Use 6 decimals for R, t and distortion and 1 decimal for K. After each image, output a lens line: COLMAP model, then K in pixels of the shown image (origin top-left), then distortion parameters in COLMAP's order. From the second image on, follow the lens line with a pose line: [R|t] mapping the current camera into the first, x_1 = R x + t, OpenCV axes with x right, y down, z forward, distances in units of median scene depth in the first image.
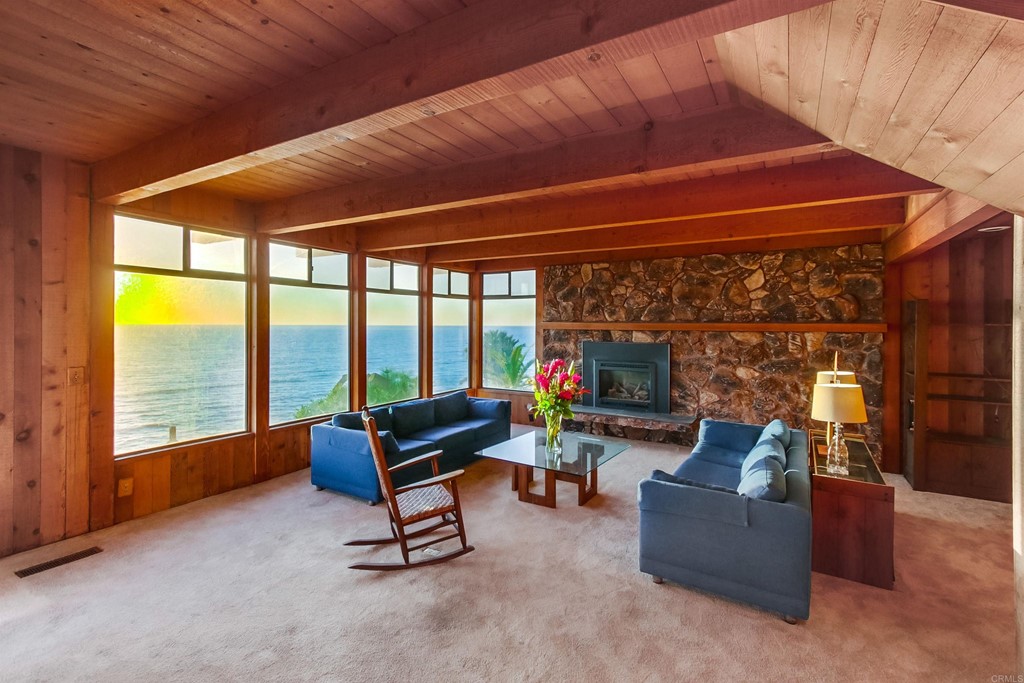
lens RADIAL K [[468.4, 0, 515.9], [0, 468.4, 332.7], [0, 0, 1]] dist [0.001666, -0.000654]
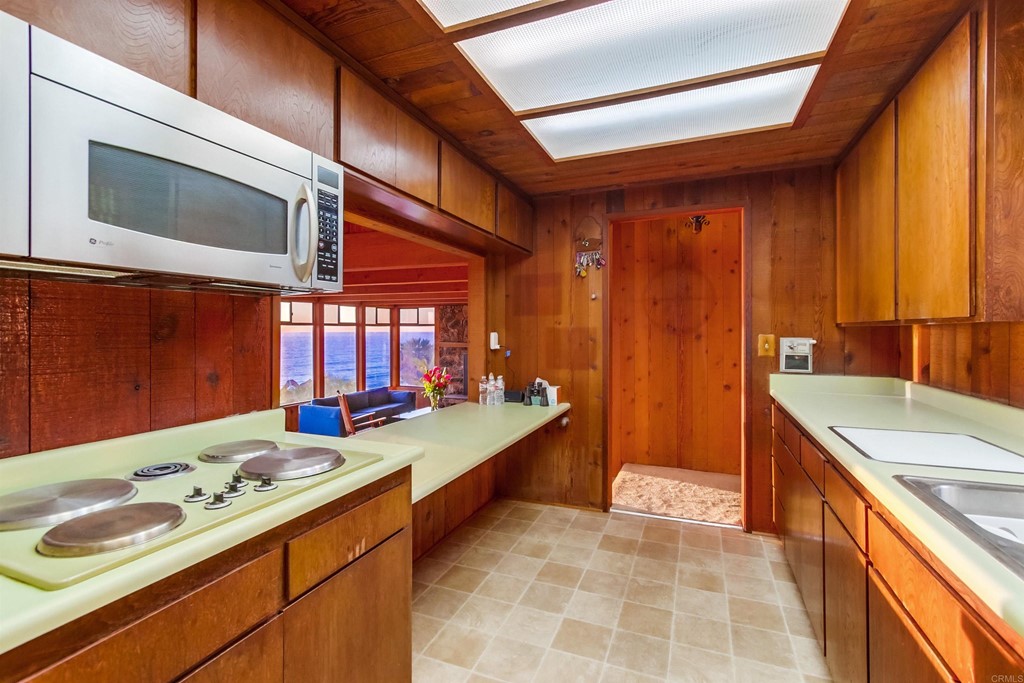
lens RADIAL K [[468.4, 0, 509.6], [0, 468.4, 332.8], [0, 0, 1]] dist [0.001666, -0.000654]
pose [[0.988981, -0.004802, 0.147966, 0.071359], [0.005856, 0.999961, -0.006684, -0.049925], [-0.147928, 0.007476, 0.988970, -0.681868]]
